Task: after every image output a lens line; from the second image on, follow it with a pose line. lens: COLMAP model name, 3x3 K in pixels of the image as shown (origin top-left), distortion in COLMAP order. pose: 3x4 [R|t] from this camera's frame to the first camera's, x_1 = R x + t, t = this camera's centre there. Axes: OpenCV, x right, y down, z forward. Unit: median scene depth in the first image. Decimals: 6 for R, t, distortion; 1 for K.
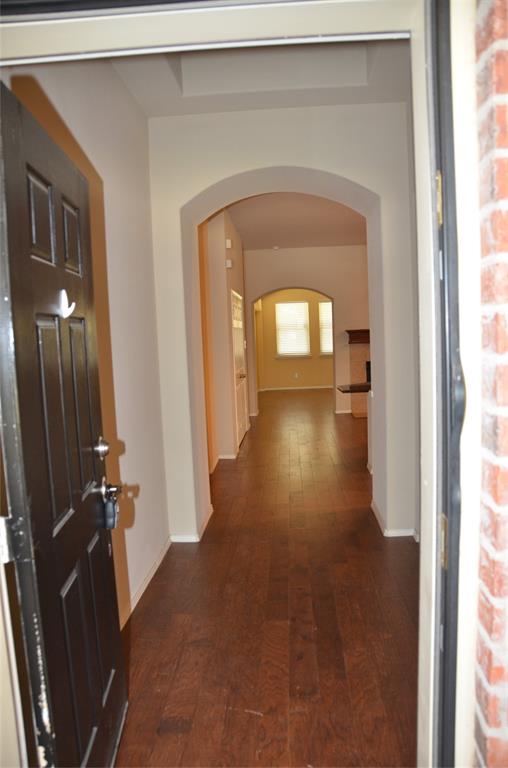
lens RADIAL K [[596.5, 0, 254.0], [0, 596.5, 384.0], [0, 0, 1]] dist [-0.133121, 0.008463]
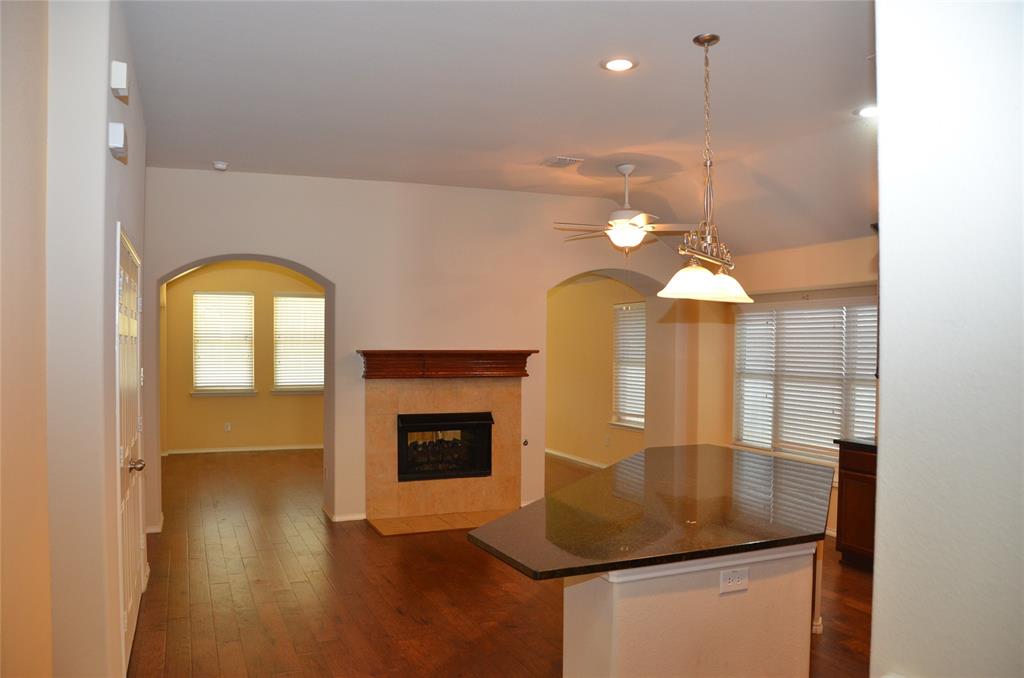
lens RADIAL K [[795.3, 0, 512.0], [0, 795.3, 339.0], [0, 0, 1]] dist [-0.133121, 0.008463]
pose [[0.899830, 0.045695, 0.433840, -0.014421], [-0.002157, 0.994953, -0.100323, -0.032901], [-0.436235, 0.089338, 0.895387, 0.342588]]
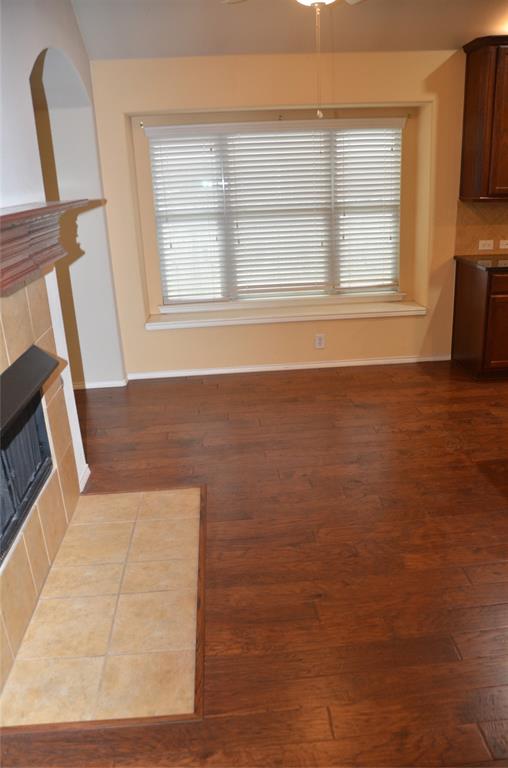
lens RADIAL K [[596.5, 0, 254.0], [0, 596.5, 384.0], [0, 0, 1]] dist [-0.133121, 0.008463]
pose [[-0.128814, -0.295836, 0.946514, 0.049648], [0.133151, 0.940663, 0.312128, -0.103930], [-0.982689, 0.166235, -0.081779, 1.094370]]
